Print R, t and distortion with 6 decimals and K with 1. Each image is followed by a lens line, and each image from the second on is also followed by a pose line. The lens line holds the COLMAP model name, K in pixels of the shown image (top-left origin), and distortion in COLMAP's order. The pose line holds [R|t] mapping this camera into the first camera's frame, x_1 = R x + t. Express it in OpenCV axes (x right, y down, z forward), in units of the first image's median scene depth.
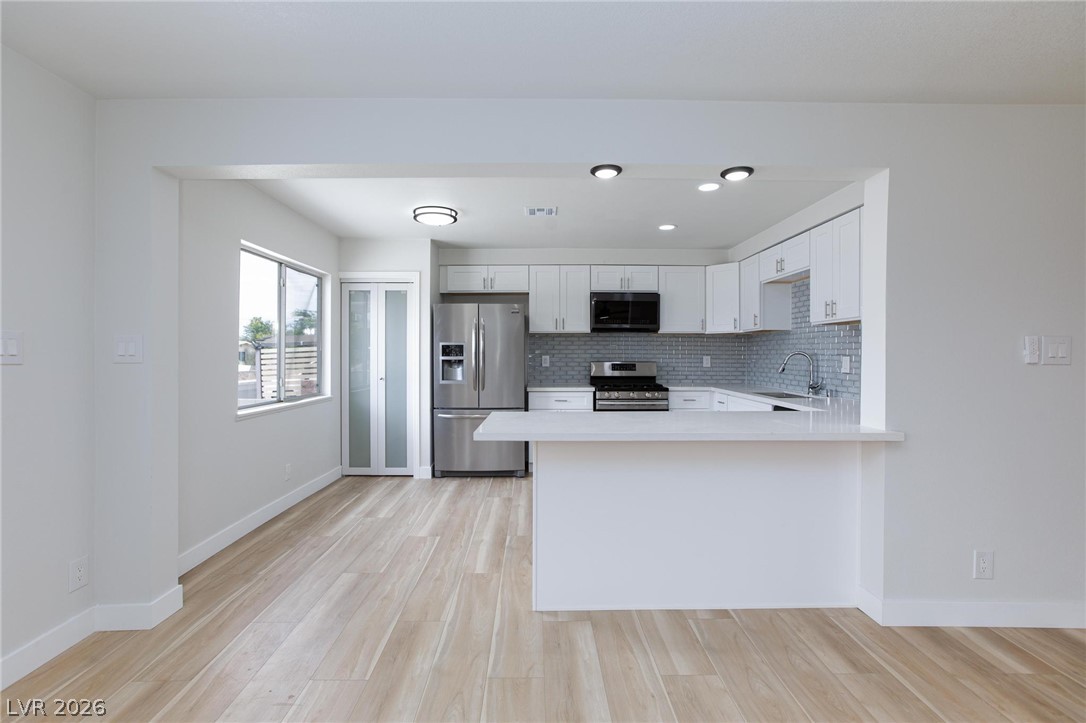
lens RADIAL K [[512.2, 0, 544.9], [0, 512.2, 362.1], [0, 0, 1]] dist [-0.000280, 0.000489]
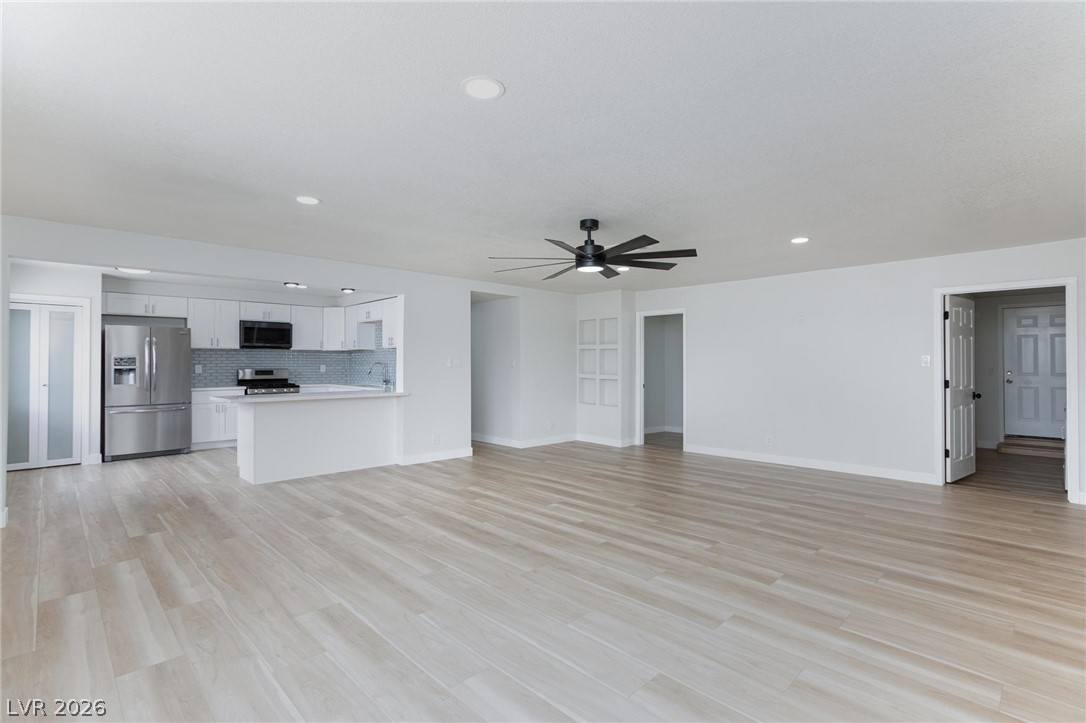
lens RADIAL K [[512.2, 0, 544.9], [0, 512.2, 362.1], [0, 0, 1]] dist [-0.000280, 0.000489]
pose [[0.730402, -0.000929, 0.683017, -0.274720], [0.012641, 0.999846, -0.012158, 0.007951], [-0.682900, 0.017514, 0.730302, -0.640748]]
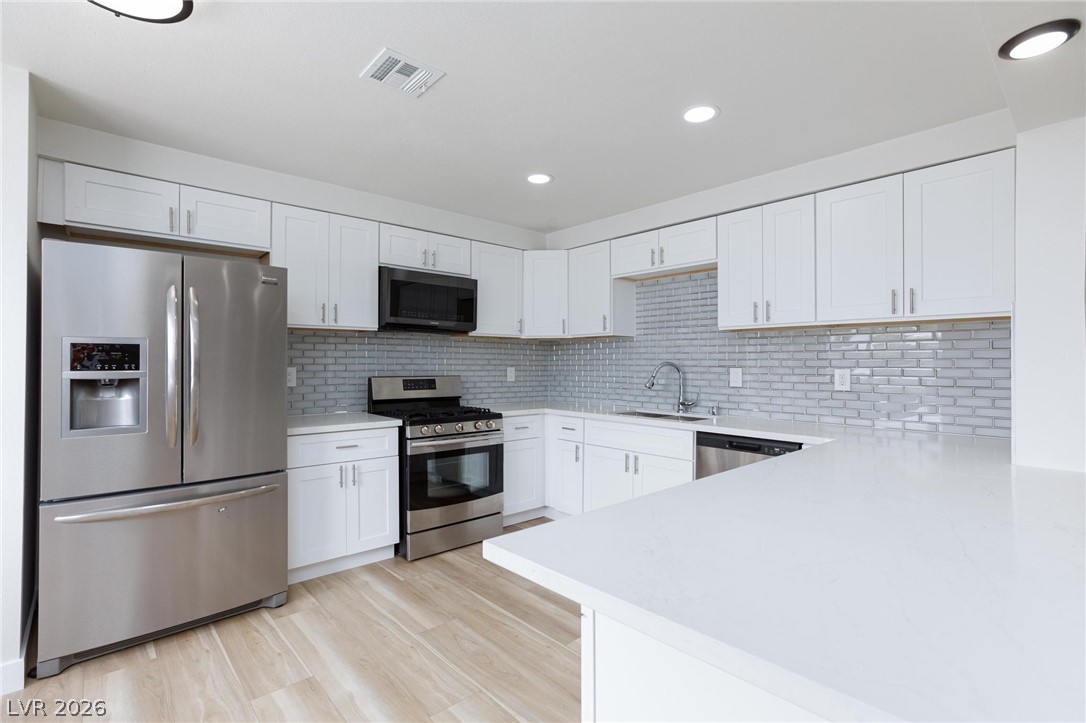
lens RADIAL K [[506.5, 0, 535.6], [0, 506.5, 360.4], [0, 0, 1]] dist [0.003300, 0.001258]
pose [[0.761391, 0.005489, 0.648269, -0.172172], [0.010011, 0.999745, -0.020222, -0.007357], [-0.648215, 0.021887, 0.761143, 0.433536]]
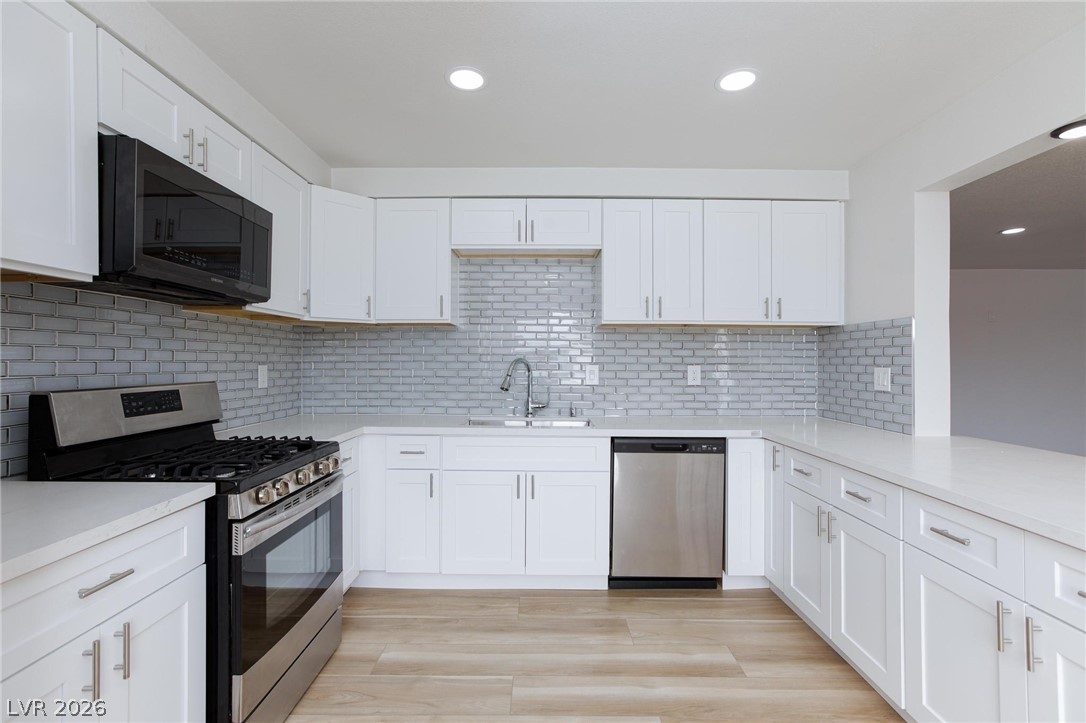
lens RADIAL K [[511.8, 0, 531.0], [0, 511.8, 357.6], [0, 0, 1]] dist [0.000716, 0.000275]
pose [[0.034381, 0.002791, 0.999405, -0.176968], [0.013771, 0.999900, -0.003267, -0.015873], [-0.999314, 0.013875, 0.034339, 0.812189]]
